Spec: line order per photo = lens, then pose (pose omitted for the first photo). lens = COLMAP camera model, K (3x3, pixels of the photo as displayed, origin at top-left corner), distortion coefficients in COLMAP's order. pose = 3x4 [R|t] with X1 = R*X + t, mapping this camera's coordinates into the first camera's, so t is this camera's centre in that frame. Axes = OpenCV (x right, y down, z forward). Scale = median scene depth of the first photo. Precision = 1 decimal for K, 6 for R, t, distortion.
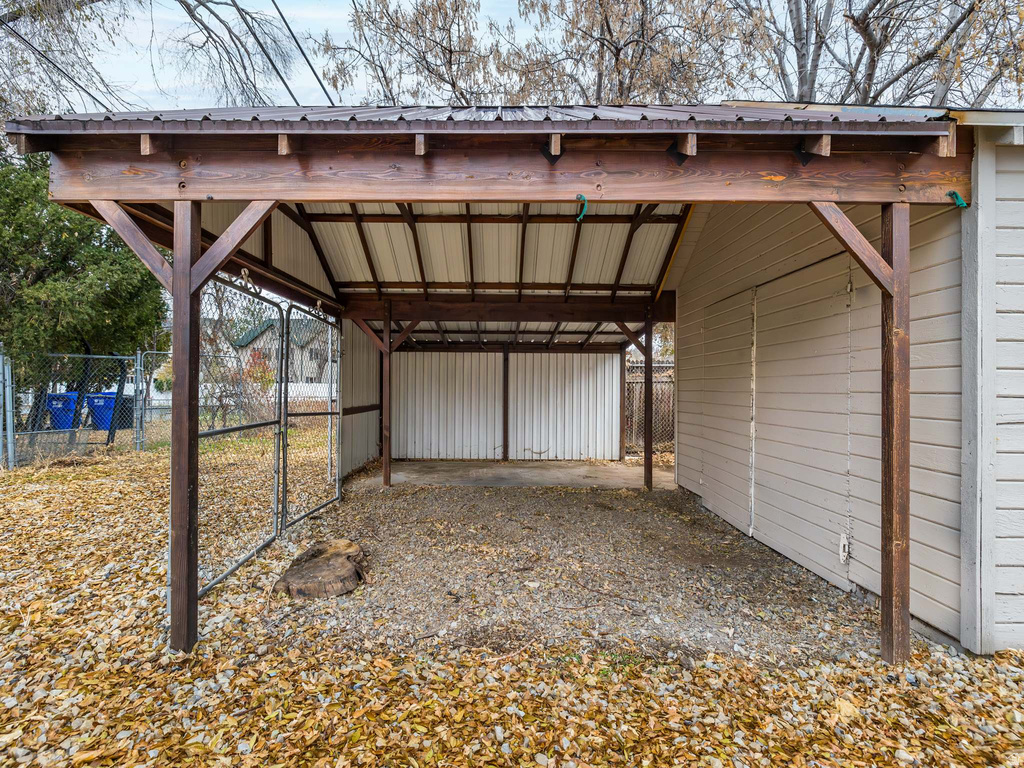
lens RADIAL K [[480.9, 0, 512.0], [0, 480.9, 384.0], [0, 0, 1]] dist [-0.002246, -0.000724]
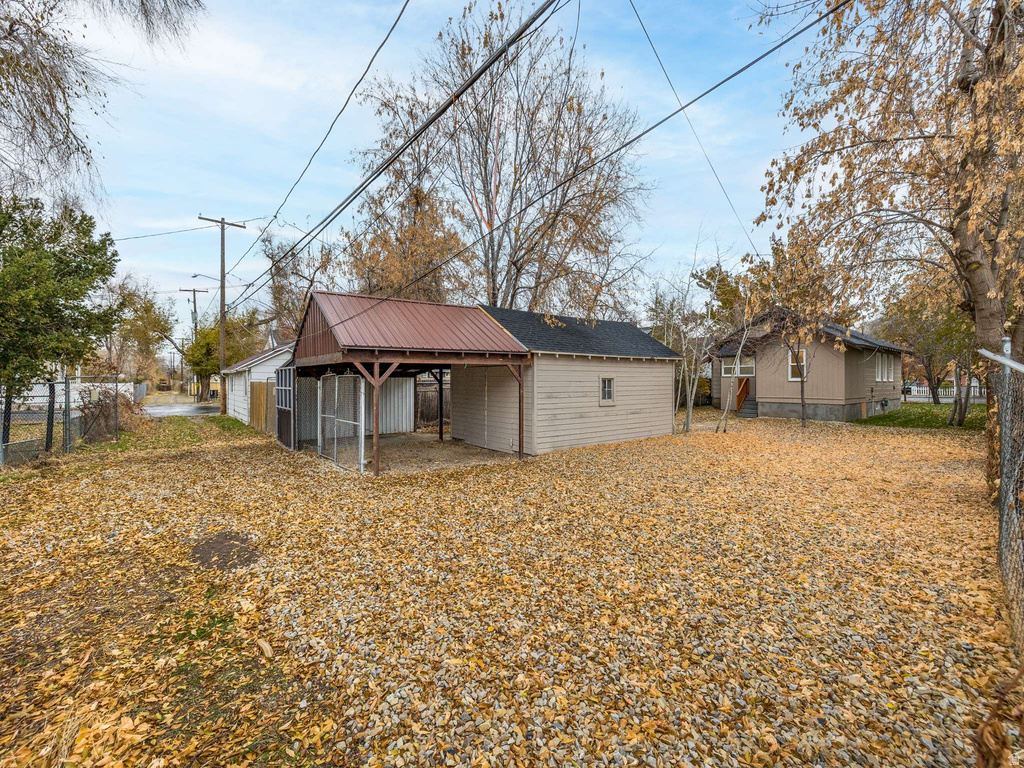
lens RADIAL K [[424.8, 0, 512.0], [0, 424.8, 384.0], [0, 0, 1]] dist [0.000868, 0.000070]
pose [[0.810960, -0.011832, 0.584981, -1.532432], [0.000453, 0.999808, 0.019595, -0.230640], [-0.585101, -0.015626, 0.810810, -2.080453]]
